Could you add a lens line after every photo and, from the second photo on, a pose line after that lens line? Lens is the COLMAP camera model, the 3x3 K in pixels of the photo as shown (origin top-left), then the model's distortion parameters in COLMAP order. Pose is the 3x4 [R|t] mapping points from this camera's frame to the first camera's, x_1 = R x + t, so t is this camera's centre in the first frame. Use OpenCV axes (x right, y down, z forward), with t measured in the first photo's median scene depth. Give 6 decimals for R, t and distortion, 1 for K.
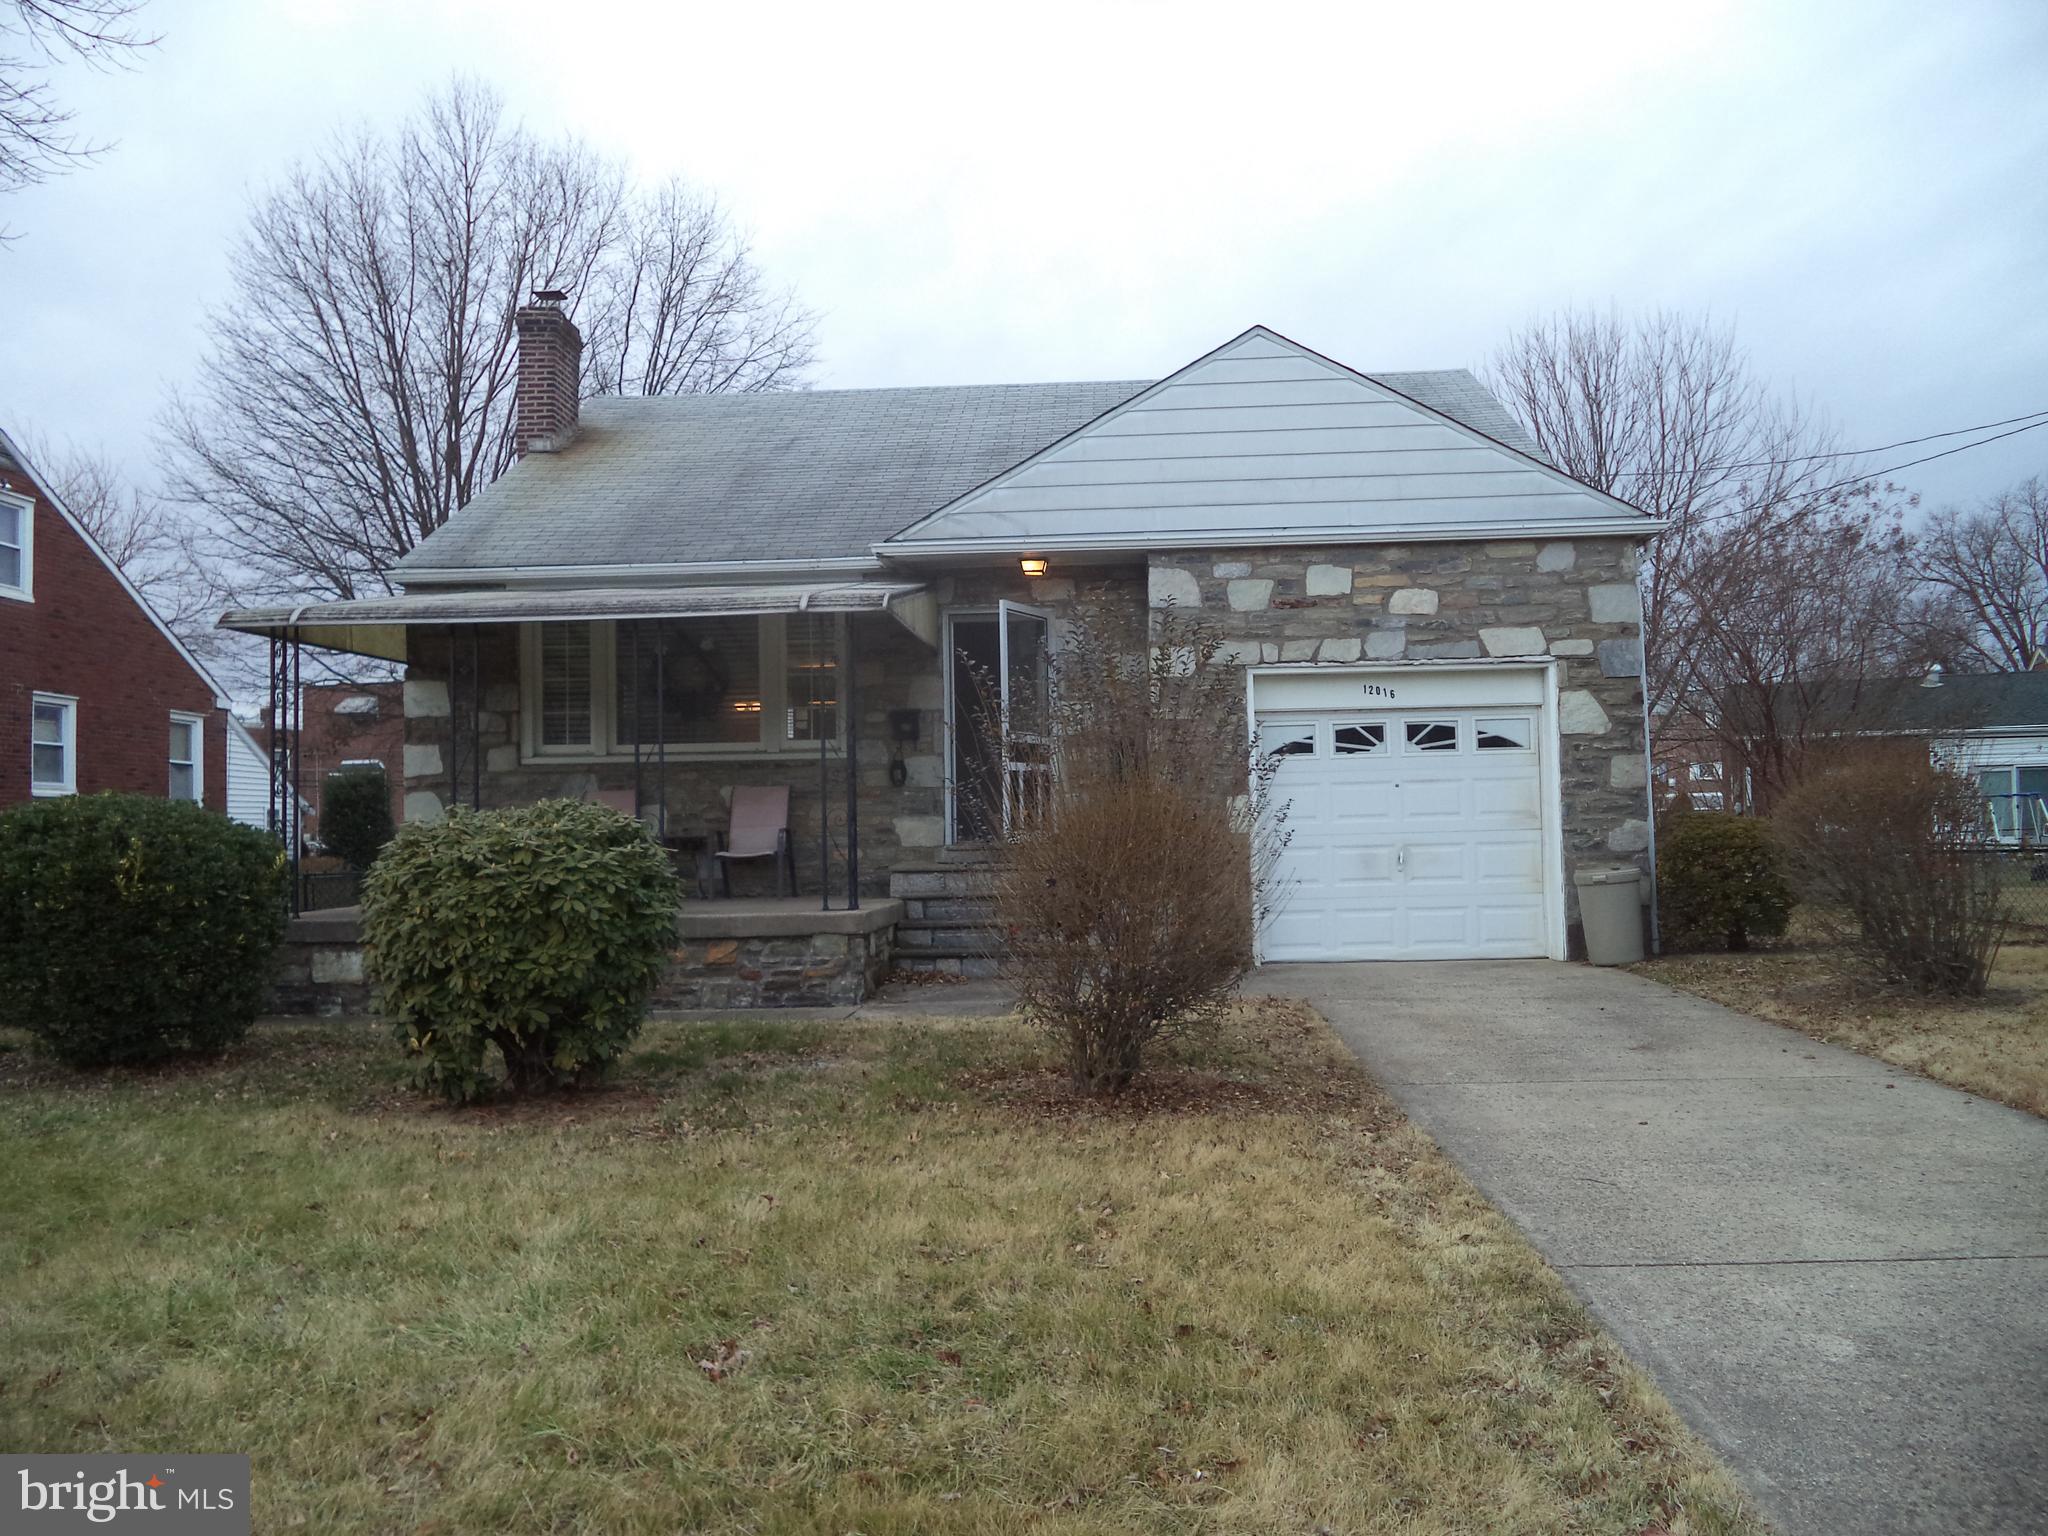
lens RADIAL K [[1635.6, 0, 1024.8], [0, 1635.6, 760.5], [0, 0, 1]] dist [-0.003843, 0.011667]
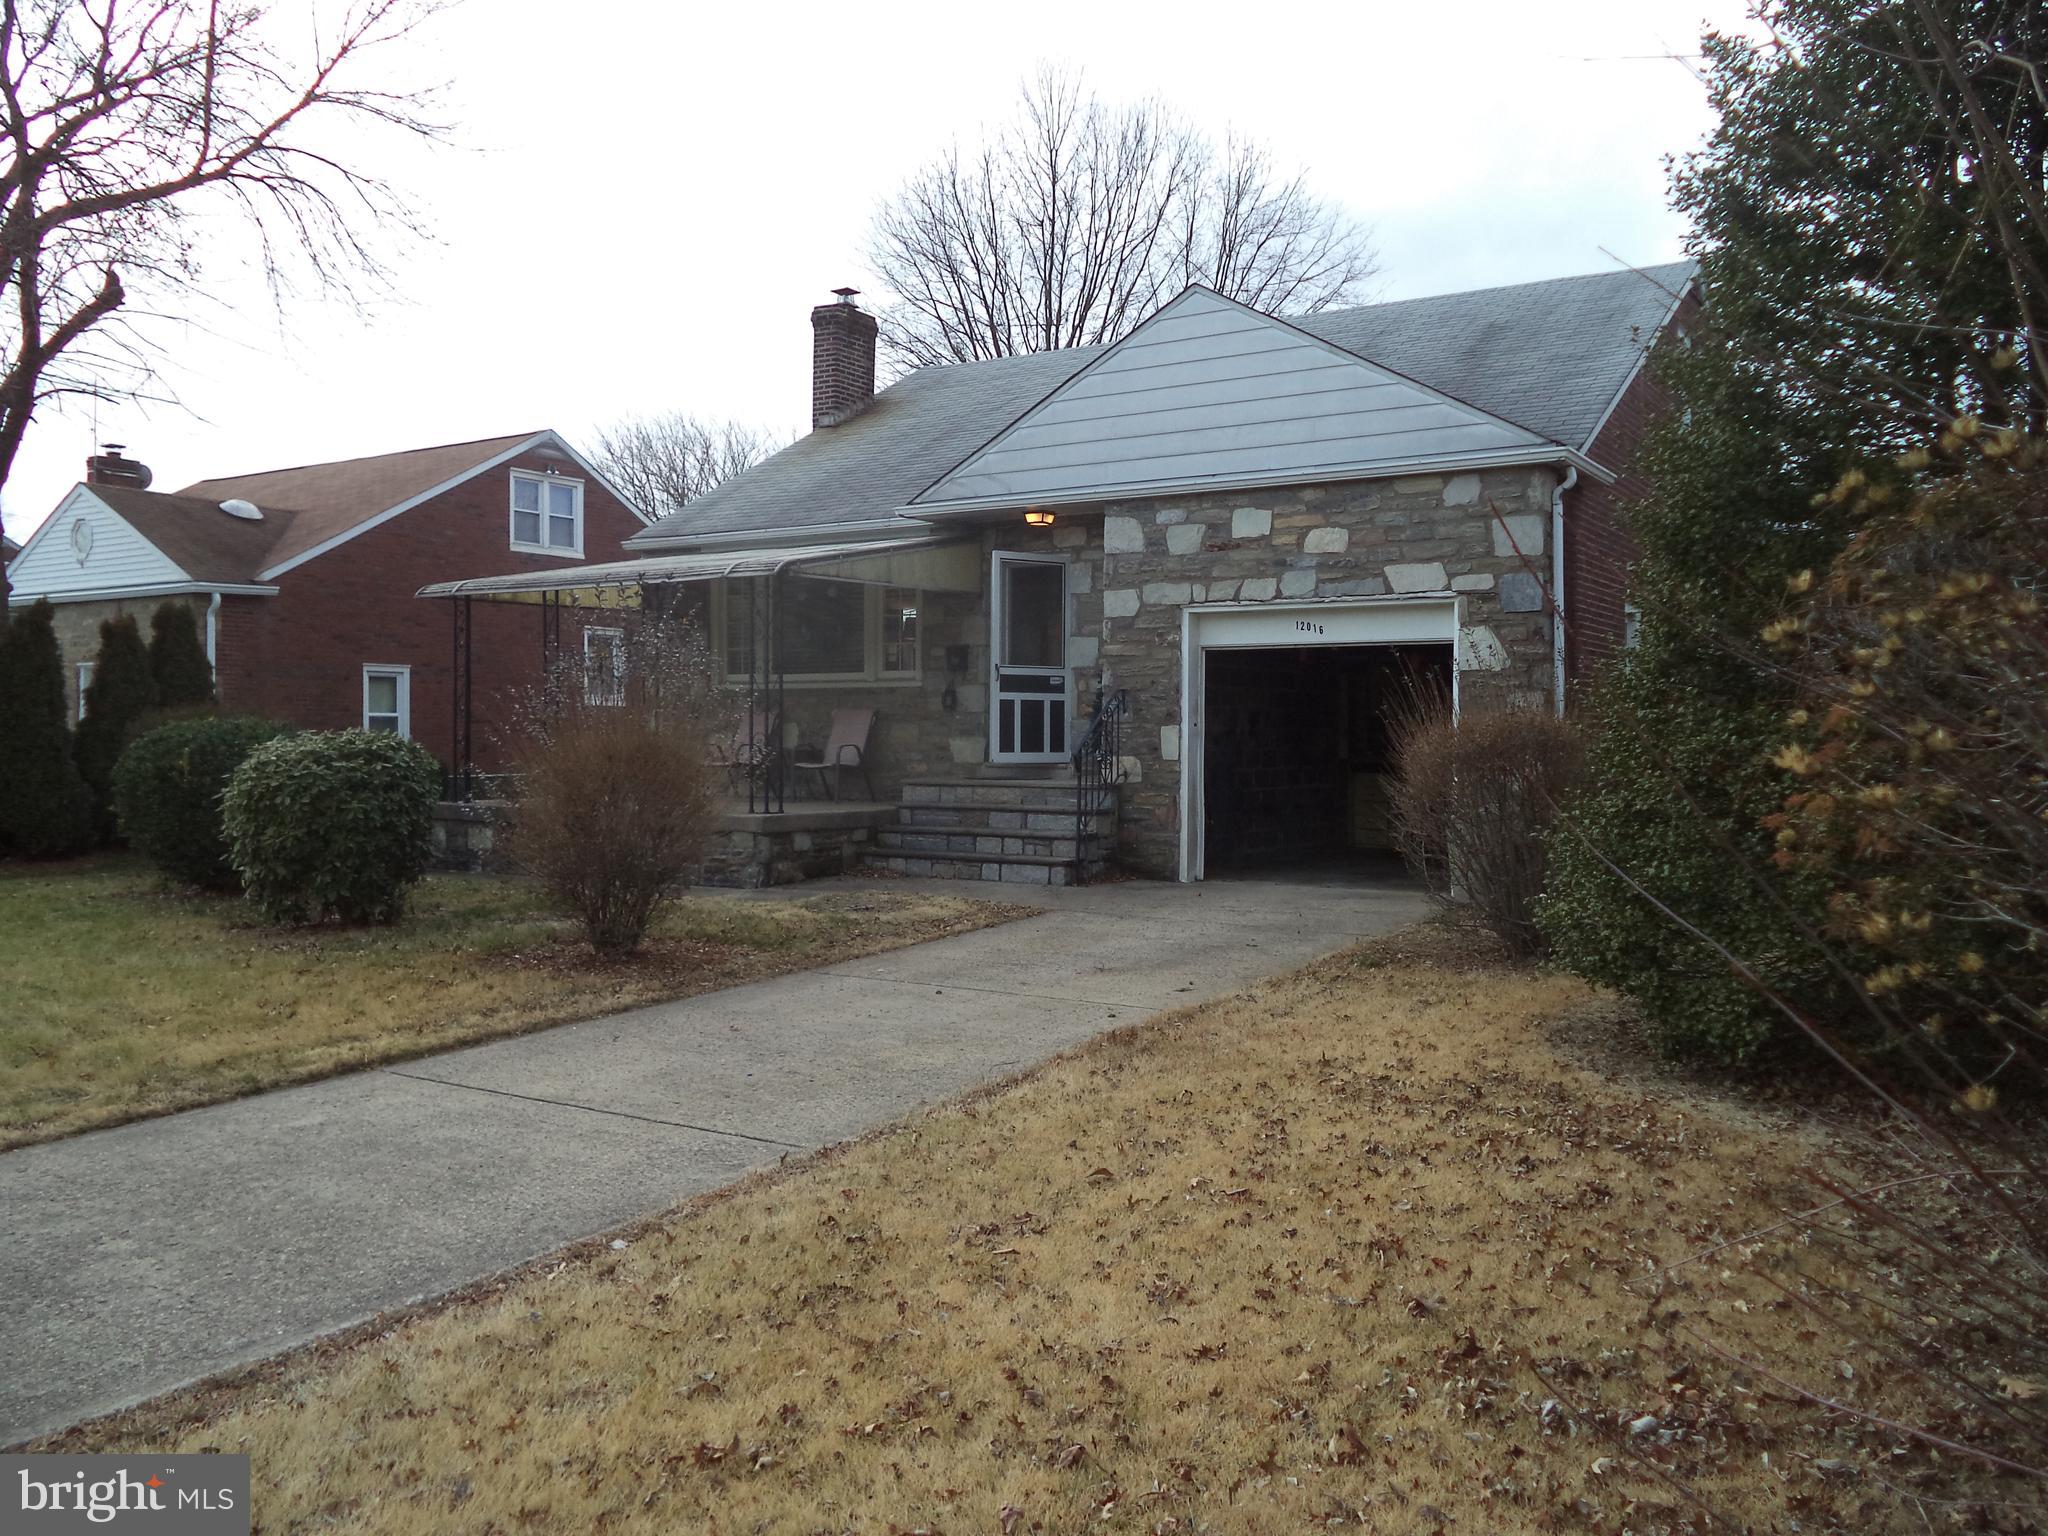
lens RADIAL K [[1635.6, 0, 1018.3], [0, 1635.6, 775.6], [0, 0, 1]] dist [-0.003843, 0.011667]
pose [[0.873186, 0.034219, -0.486184, 0.572455], [0.000452, 0.997475, 0.071017, -0.022793], [0.487386, -0.062231, 0.870966, 0.000903]]
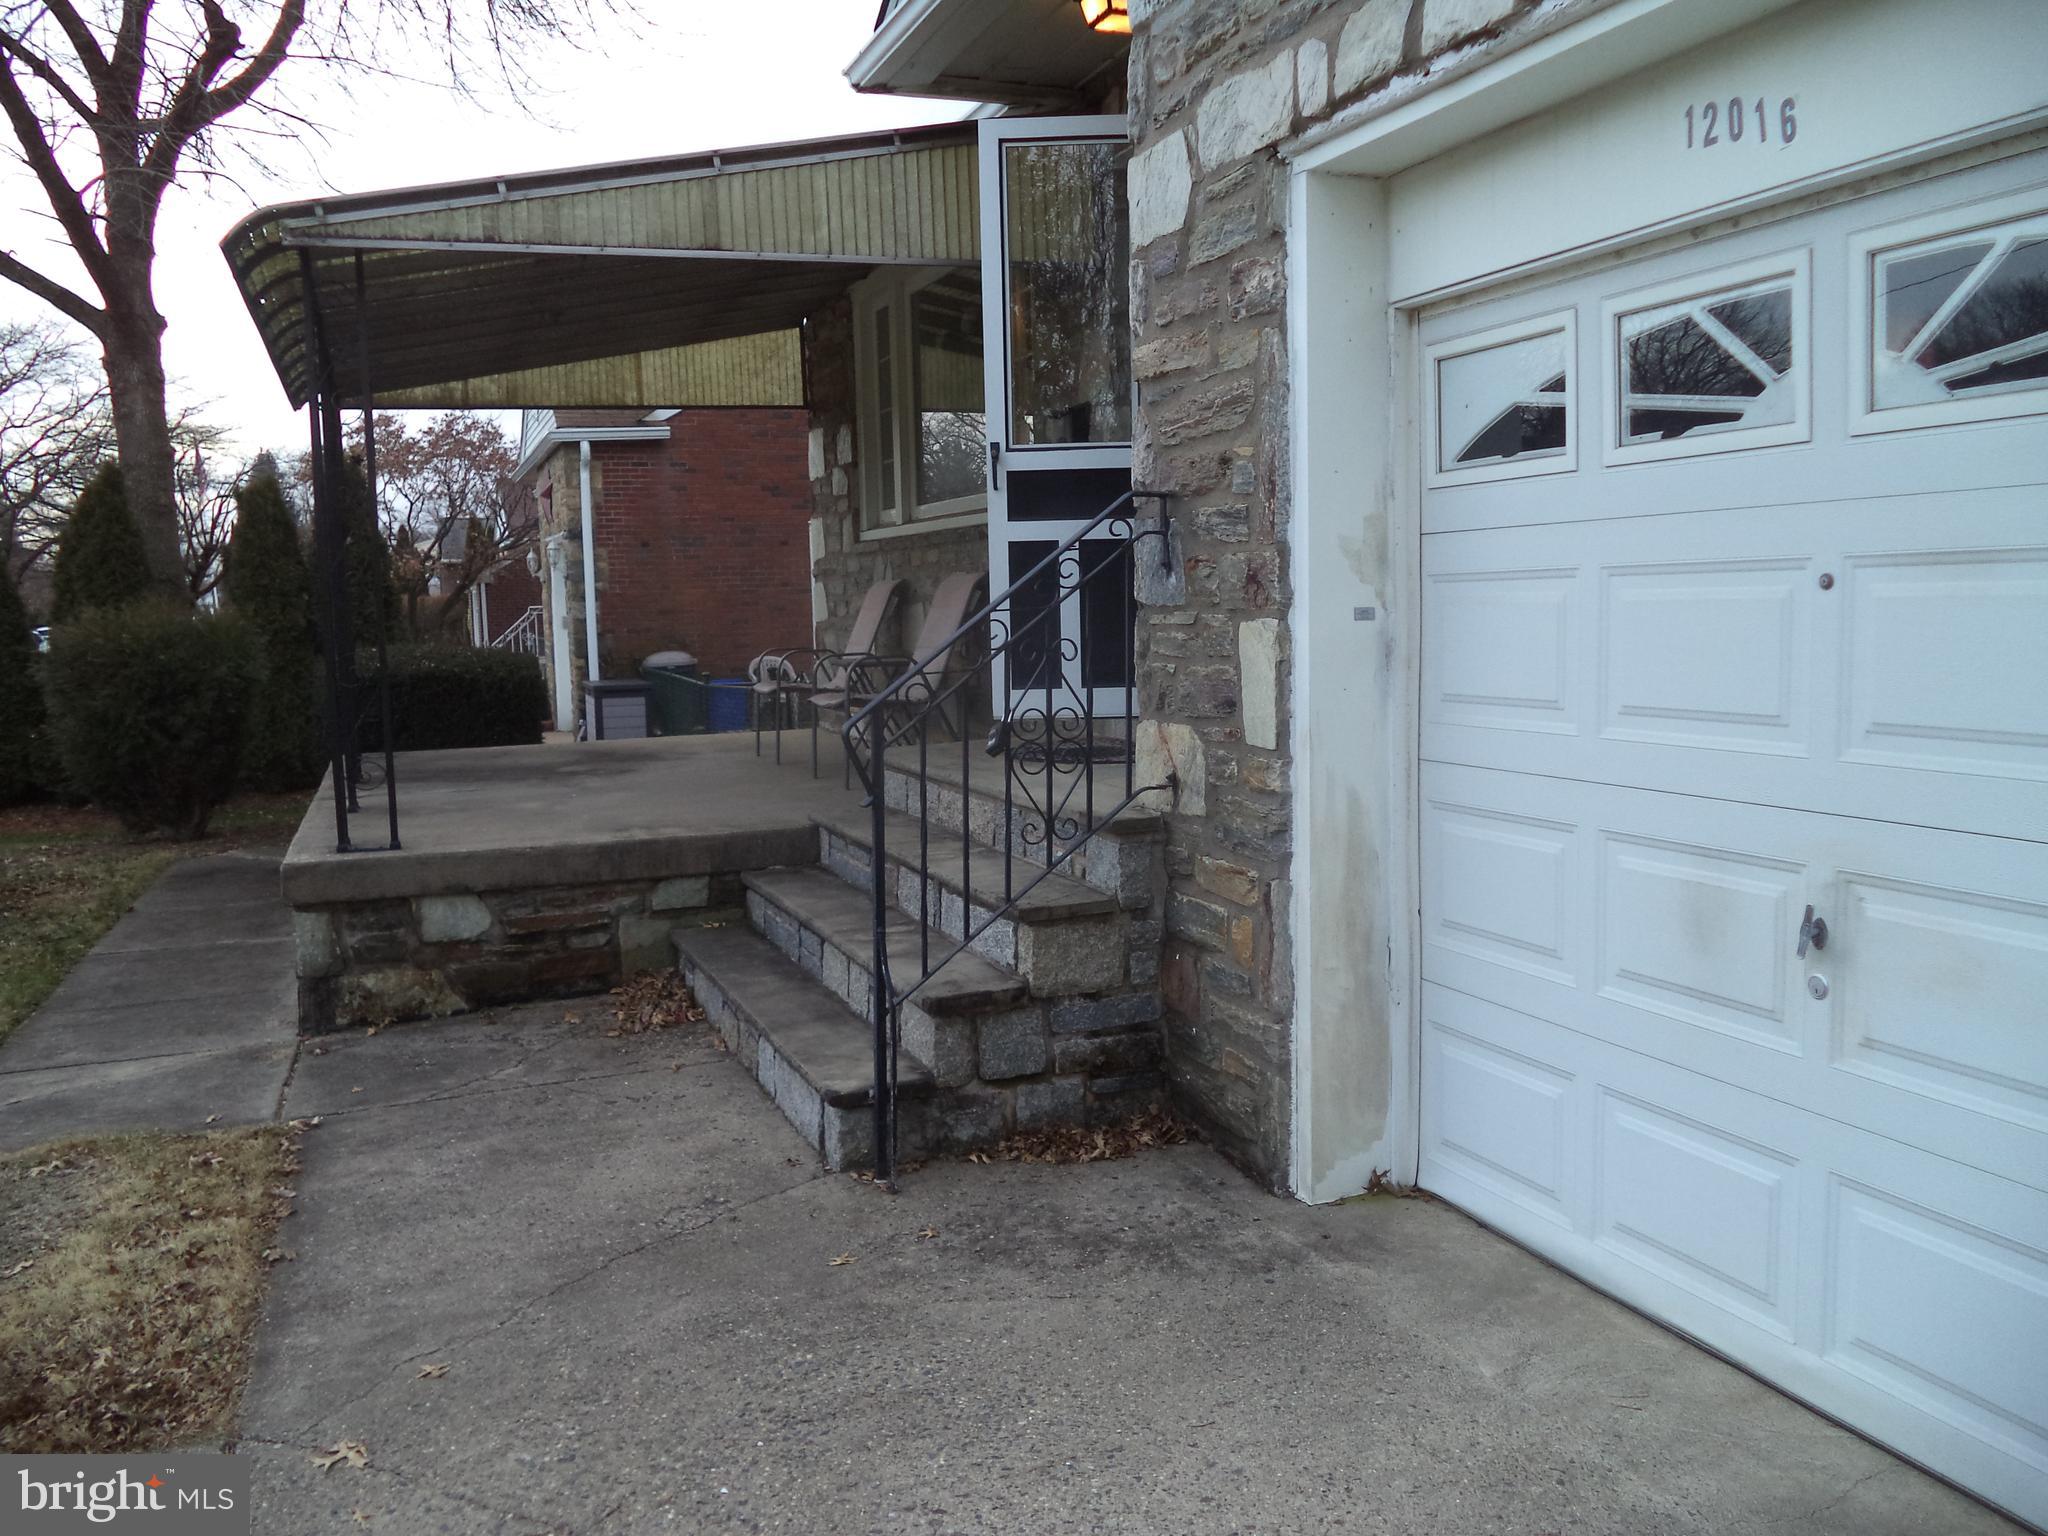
lens RADIAL K [[1635.6, 0, 1027.2], [0, 1635.6, 748.8], [0, 0, 1]] dist [-0.003843, 0.011667]
pose [[0.435033, 0.093277, -0.895570, 0.375367], [0.052904, 0.990254, 0.128837, 0.004583], [0.898859, -0.103428, 0.425858, 0.836122]]
